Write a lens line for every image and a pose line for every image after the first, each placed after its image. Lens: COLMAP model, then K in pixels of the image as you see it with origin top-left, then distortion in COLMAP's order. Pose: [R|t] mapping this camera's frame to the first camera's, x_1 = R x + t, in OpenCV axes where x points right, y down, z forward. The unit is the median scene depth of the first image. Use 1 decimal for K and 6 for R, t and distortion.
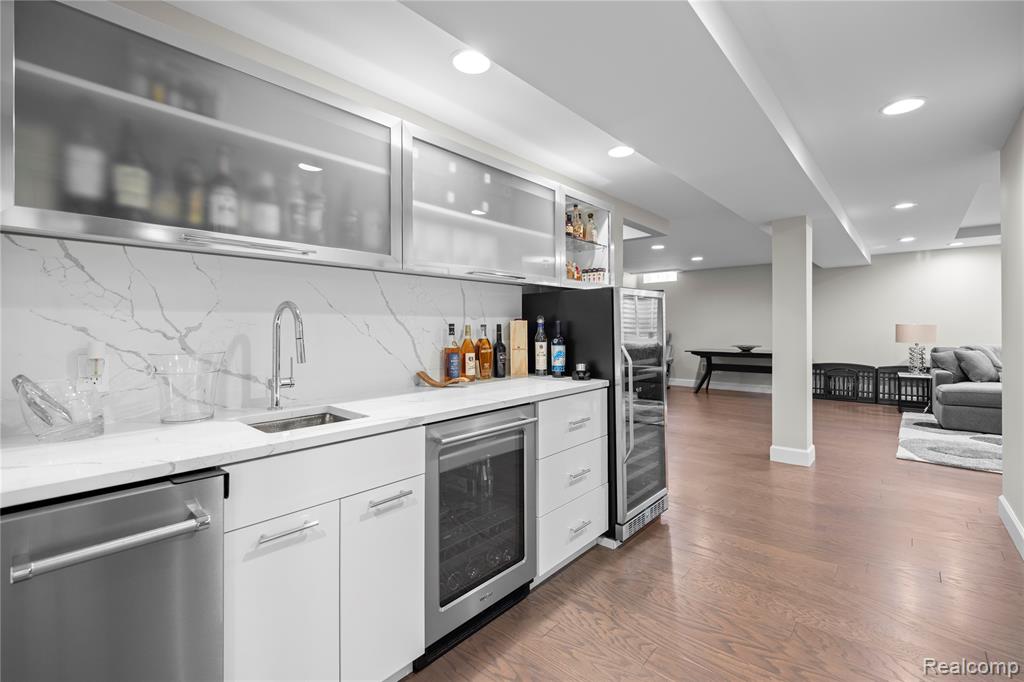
lens RADIAL K [[437.3, 0, 536.8], [0, 437.3, 324.8], [0, 0, 1]] dist [-0.008254, -0.000691]
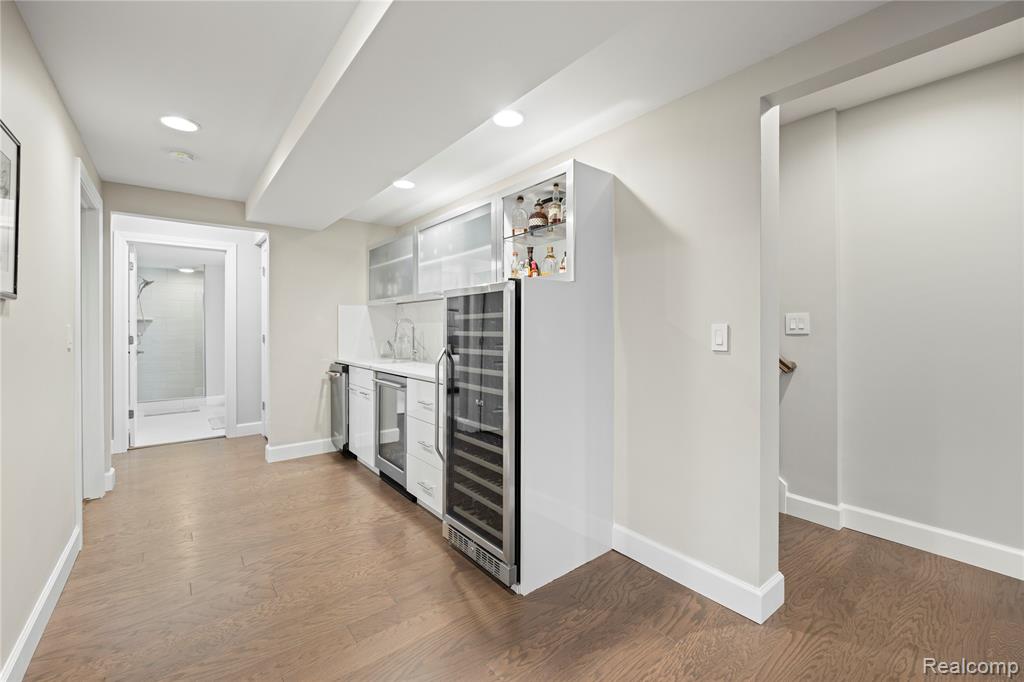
lens RADIAL K [[437.3, 0, 511.8], [0, 437.3, 330.5], [0, 0, 1]] dist [-0.008254, -0.000691]
pose [[-0.199791, 0.010002, -0.979788, 1.528316], [0.006822, 0.999938, 0.008817, -0.003197], [0.979815, -0.004922, -0.199847, 1.774351]]
